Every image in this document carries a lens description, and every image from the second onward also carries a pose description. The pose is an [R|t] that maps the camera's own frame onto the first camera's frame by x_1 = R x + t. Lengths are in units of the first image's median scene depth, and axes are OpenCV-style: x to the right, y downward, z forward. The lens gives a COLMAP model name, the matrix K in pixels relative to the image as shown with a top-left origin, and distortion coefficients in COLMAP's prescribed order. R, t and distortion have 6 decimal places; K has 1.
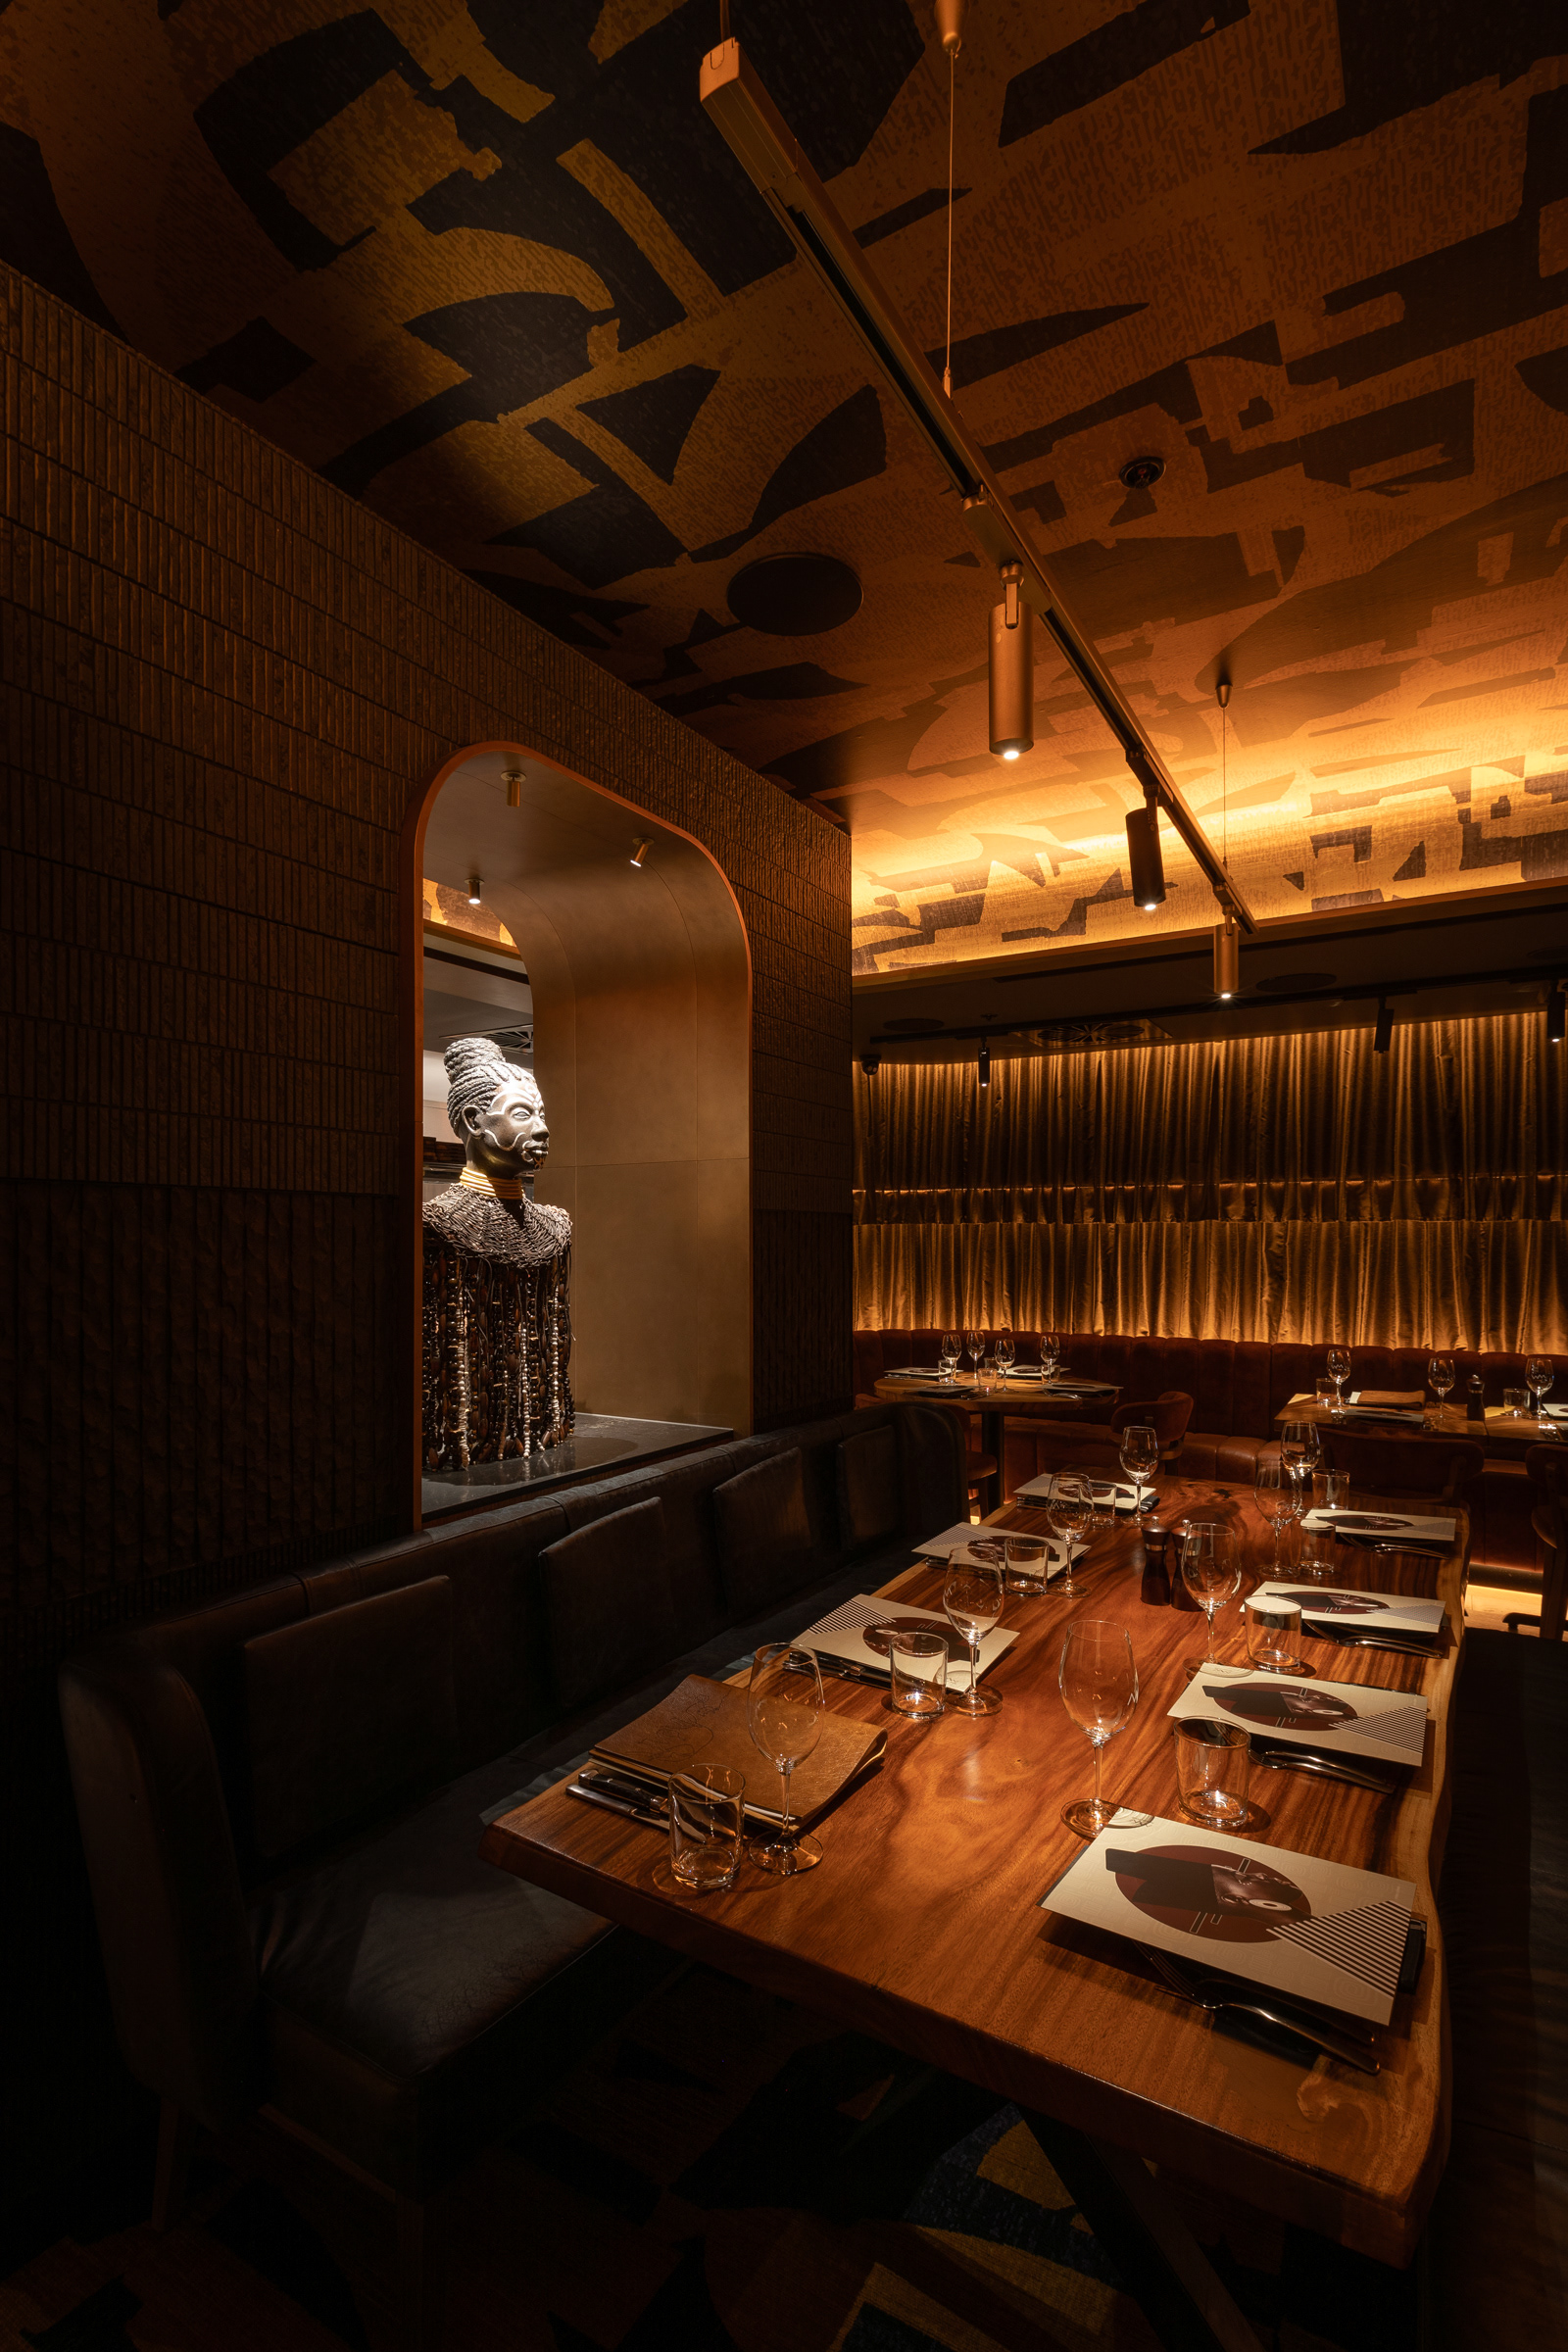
lens RADIAL K [[1090.0, 0, 786.9], [0, 1090.0, 1328.7], [0, 0, 1]] dist [0.095759, 0.000027]
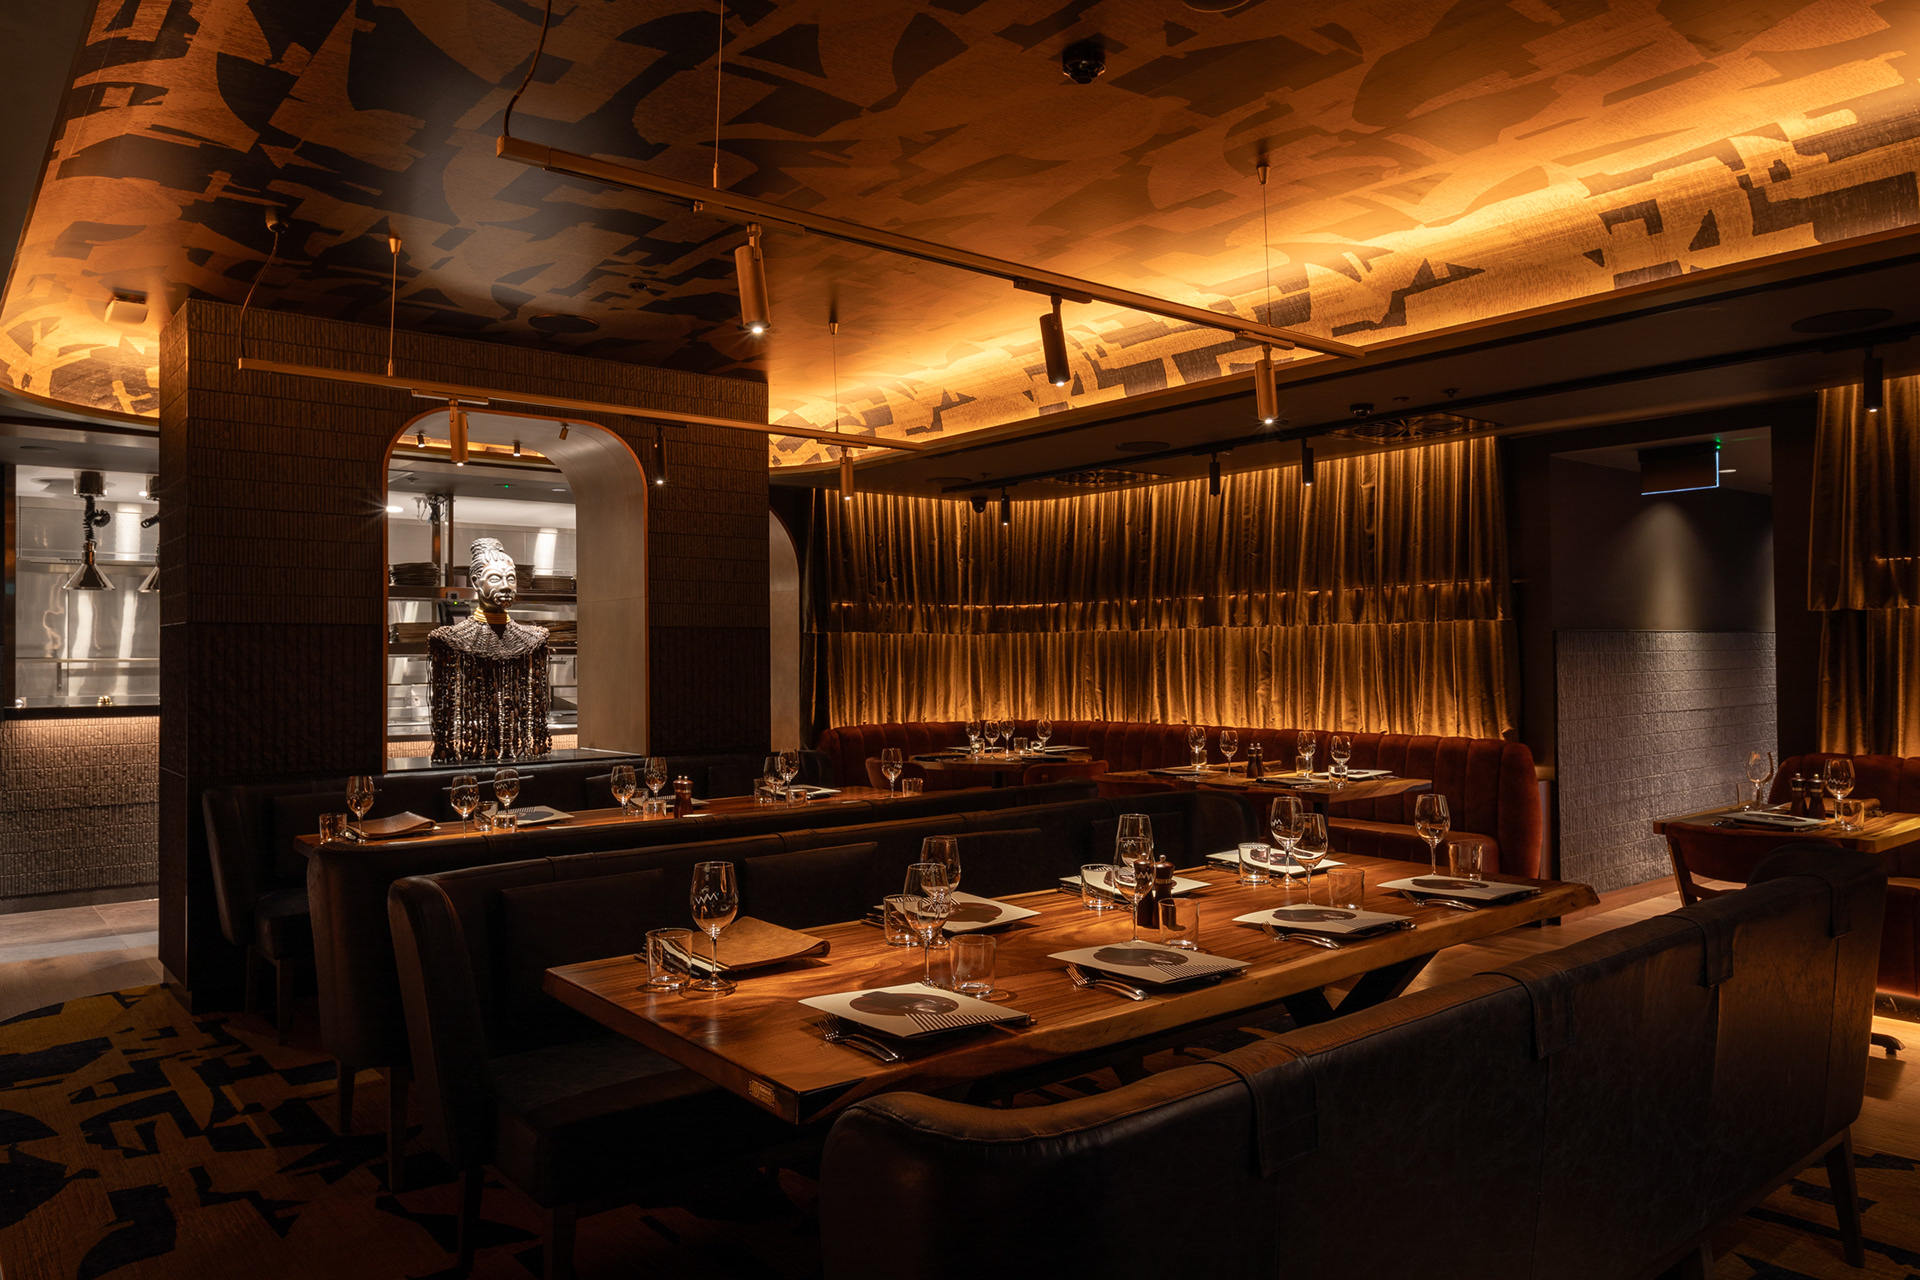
lens RADIAL K [[1326.2, 0, 955.5], [0, 1326.2, 720.3], [0, 0, 1]] dist [0.103557, -0.000151]
pose [[0.925423, 0.010170, -0.378800, 0.449934], [-0.021417, 0.999446, -0.025490, 0.029981], [0.378330, 0.031702, 0.925128, -0.275867]]
